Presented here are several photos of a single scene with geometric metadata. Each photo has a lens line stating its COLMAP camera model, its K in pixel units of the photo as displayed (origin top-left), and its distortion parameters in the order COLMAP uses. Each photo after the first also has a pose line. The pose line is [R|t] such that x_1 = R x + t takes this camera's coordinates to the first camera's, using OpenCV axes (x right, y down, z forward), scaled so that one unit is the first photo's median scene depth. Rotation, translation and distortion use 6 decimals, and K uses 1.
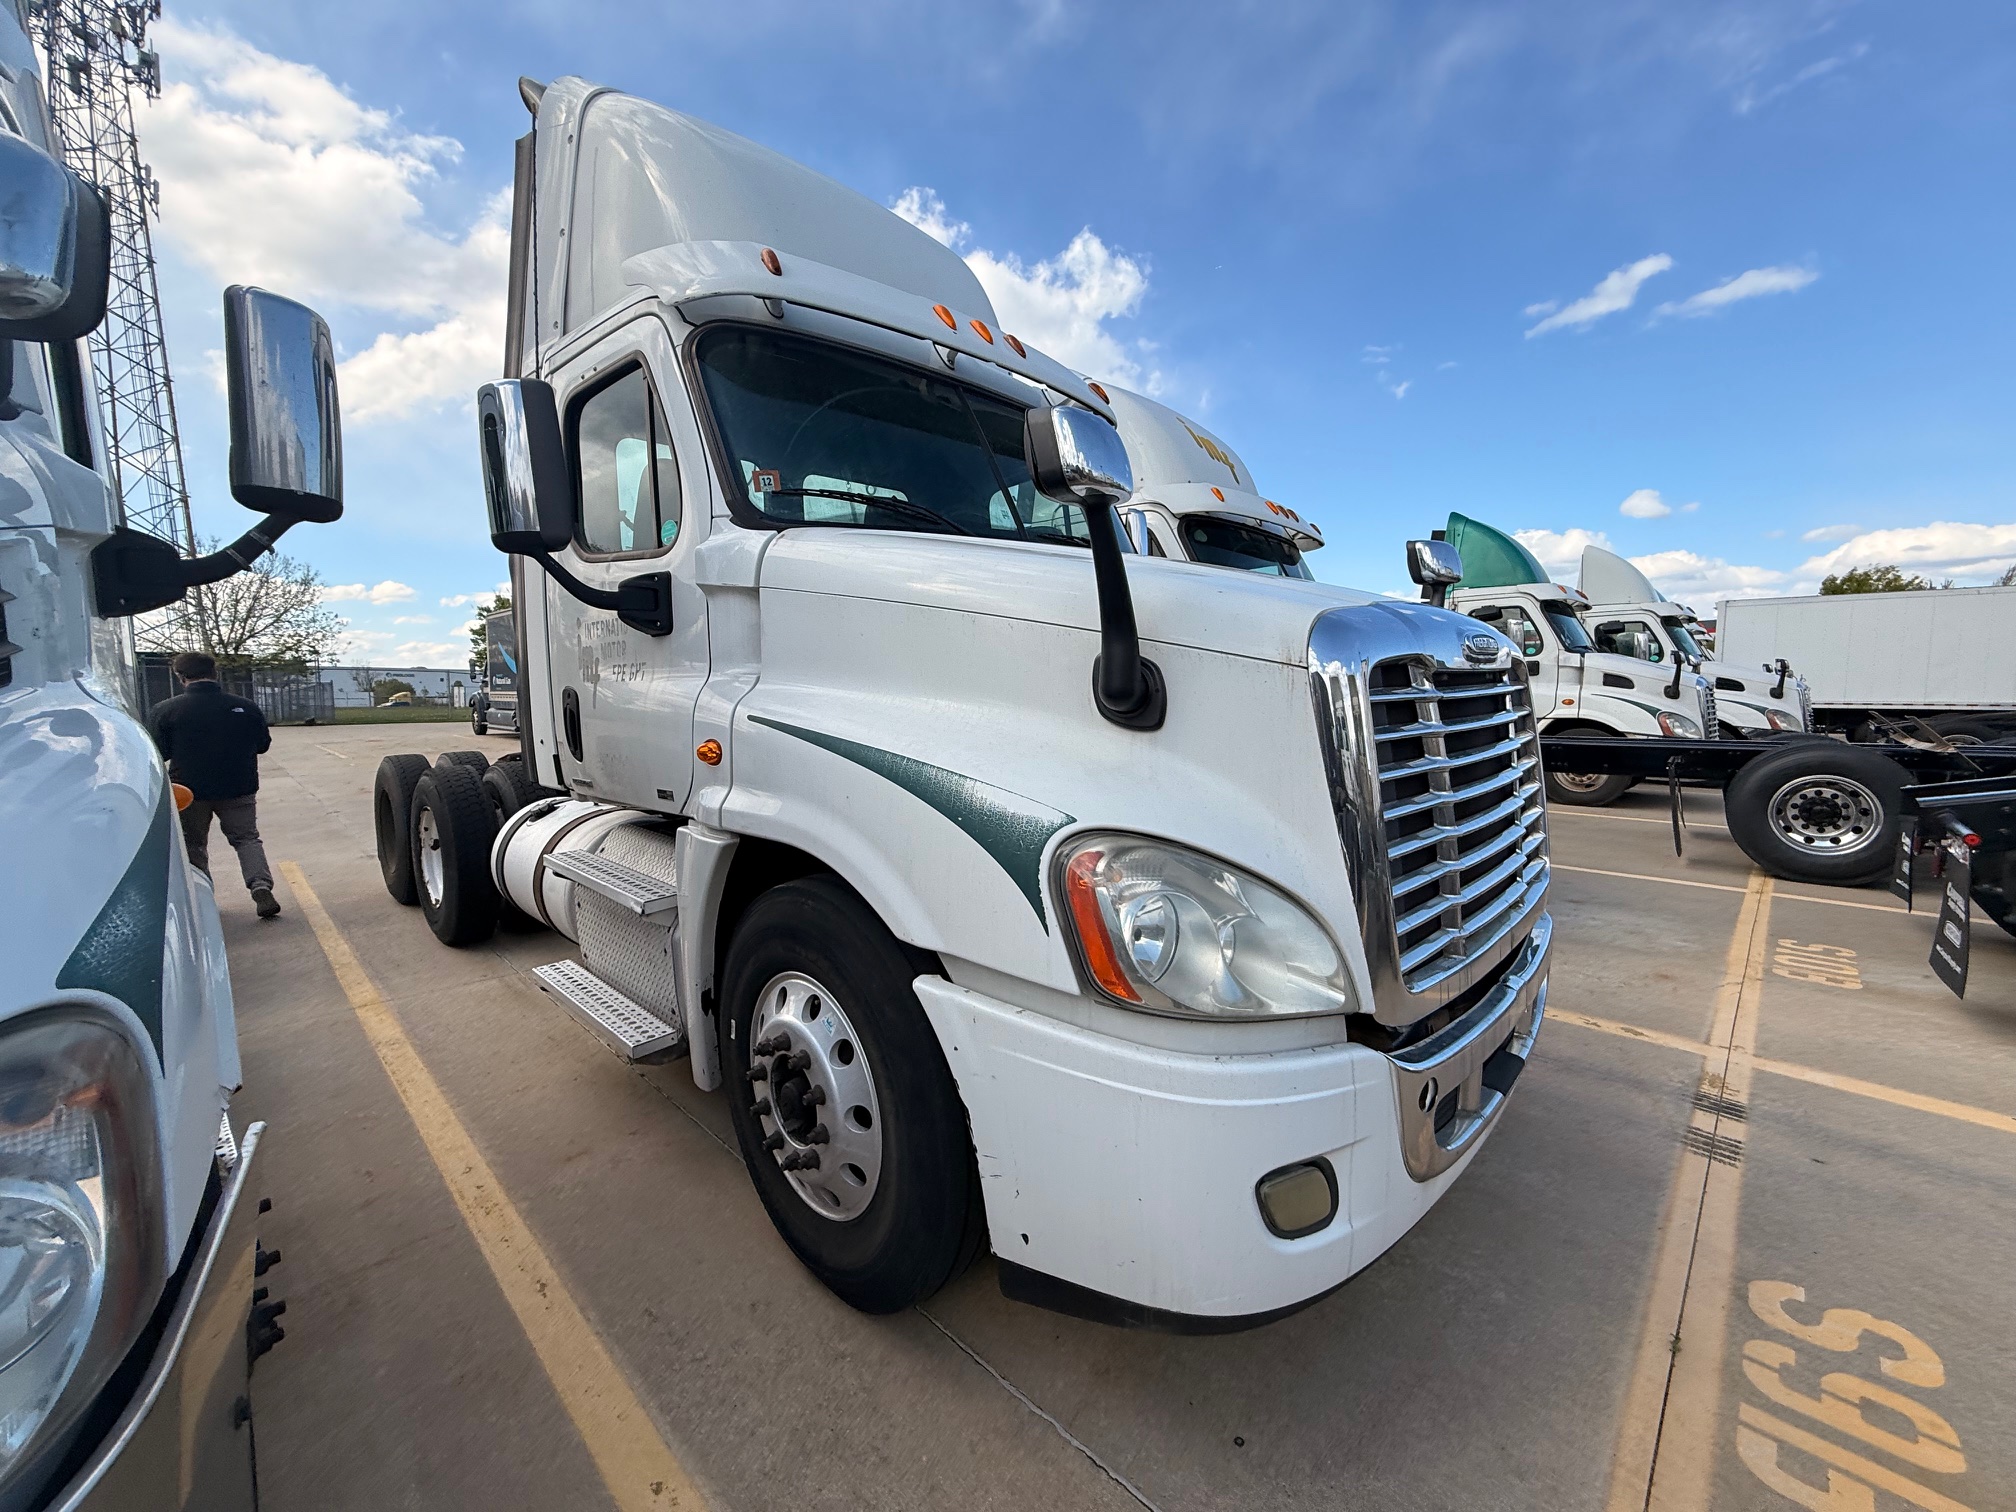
lens RADIAL K [[797.2, 0, 989.4], [0, 797.2, 755.9], [0, 0, 1]] dist [-0.000803, -0.000285]
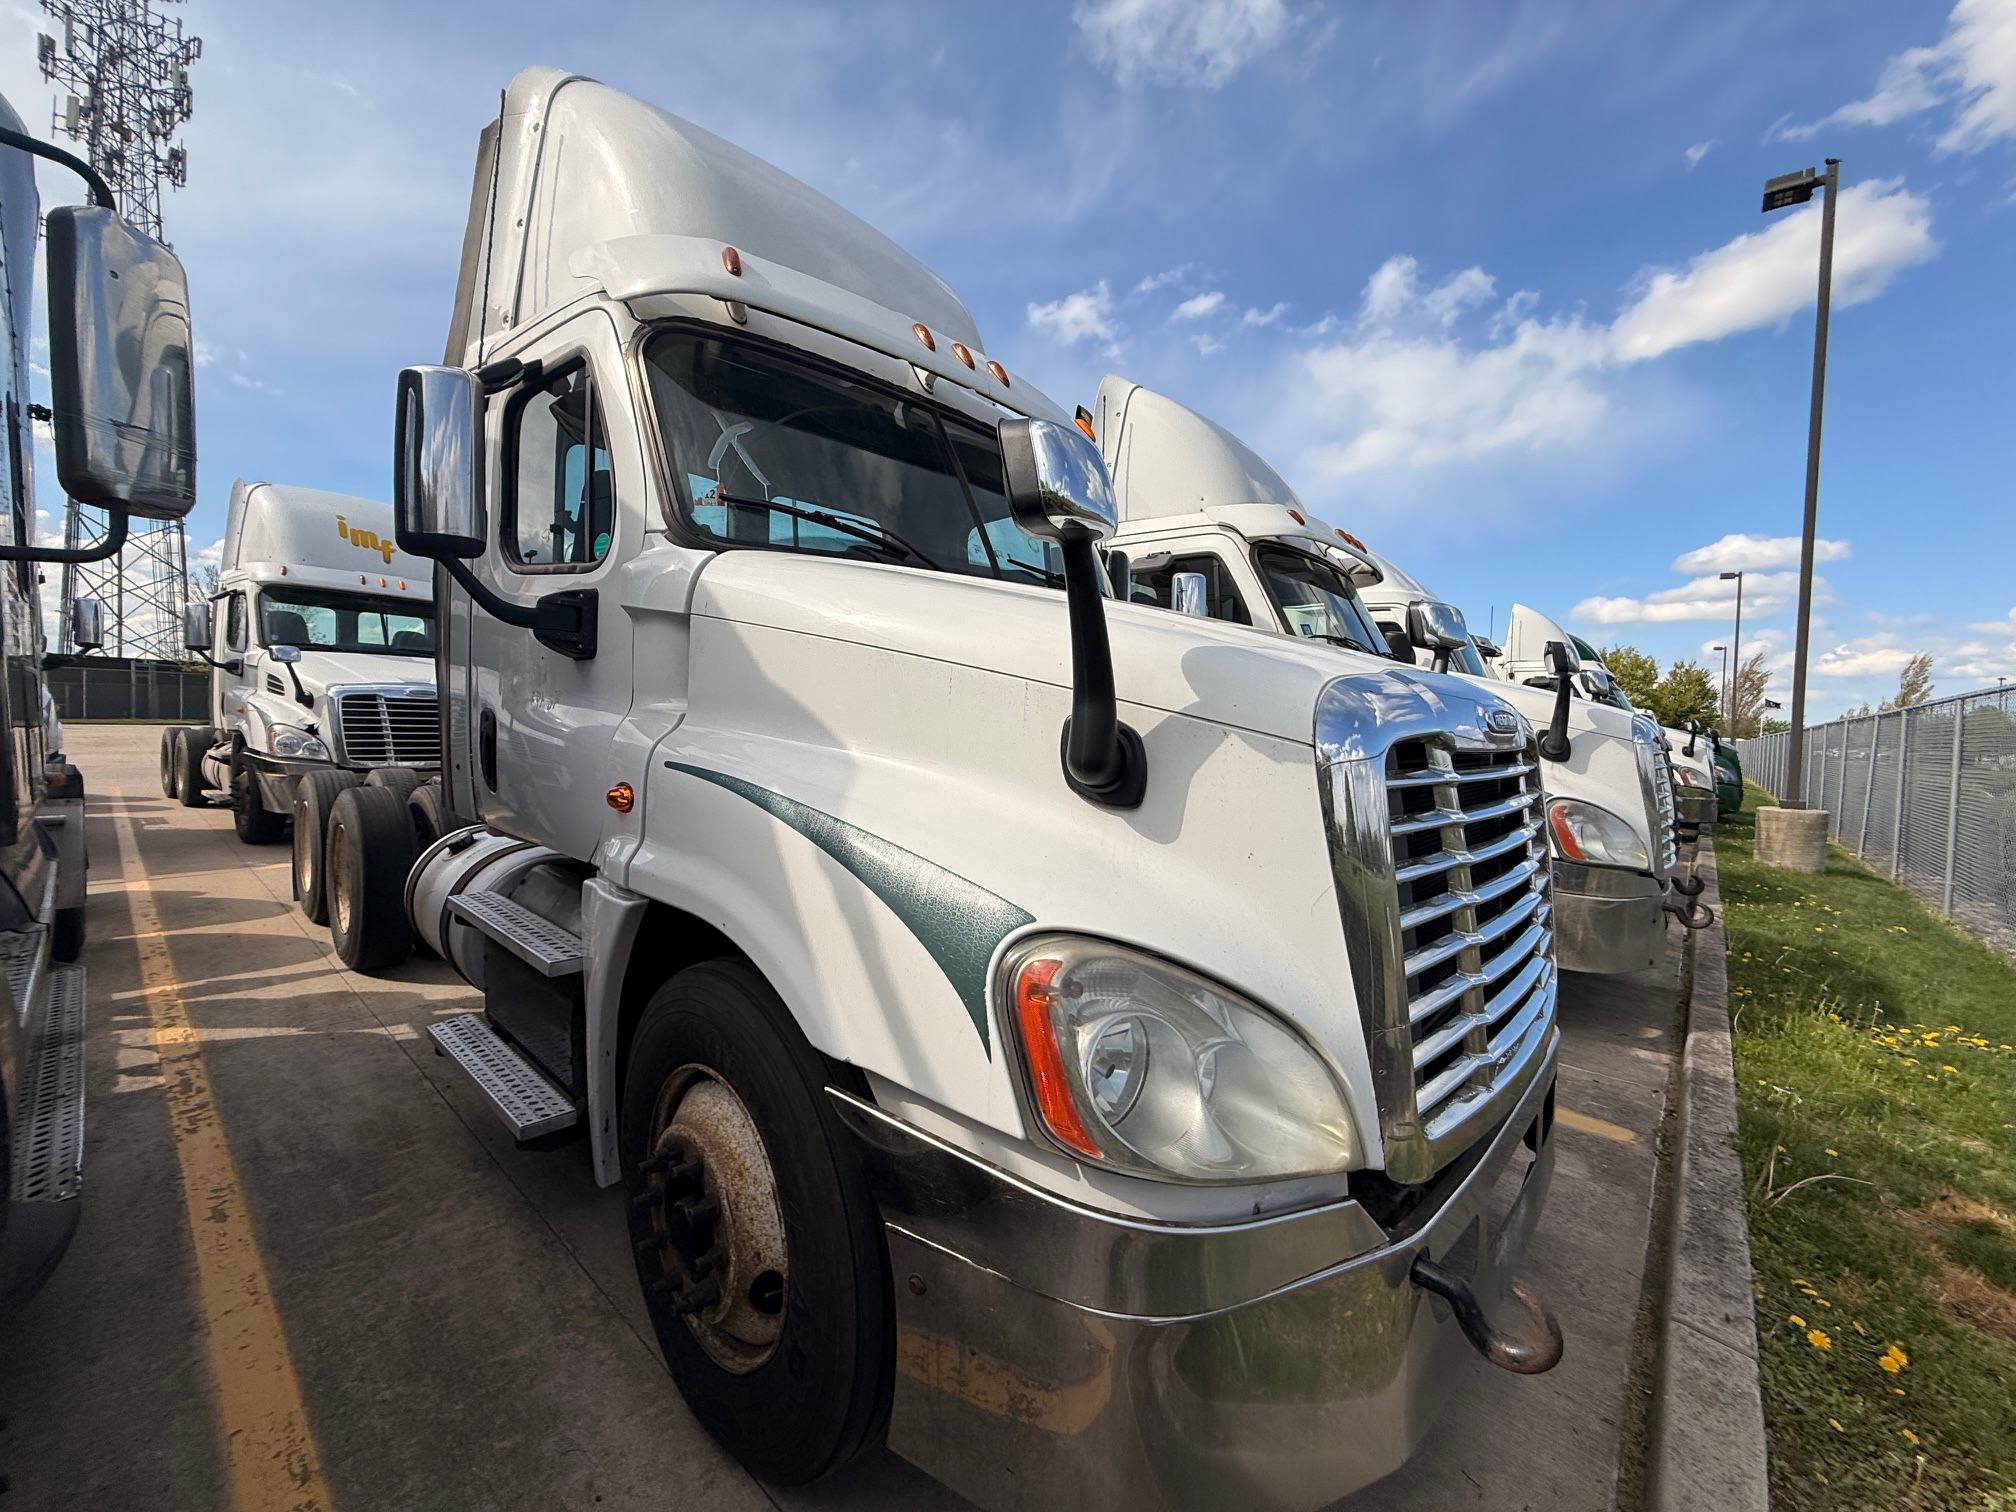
lens RADIAL K [[797.2, 0, 993.9], [0, 797.2, 756.1], [0, 0, 1]] dist [-0.000803, -0.000285]
pose [[0.998159, 0.048306, 0.036688, 0.020335], [-0.046629, 0.997886, -0.045260, -0.029931], [-0.038797, 0.043466, 0.998301, 0.117546]]
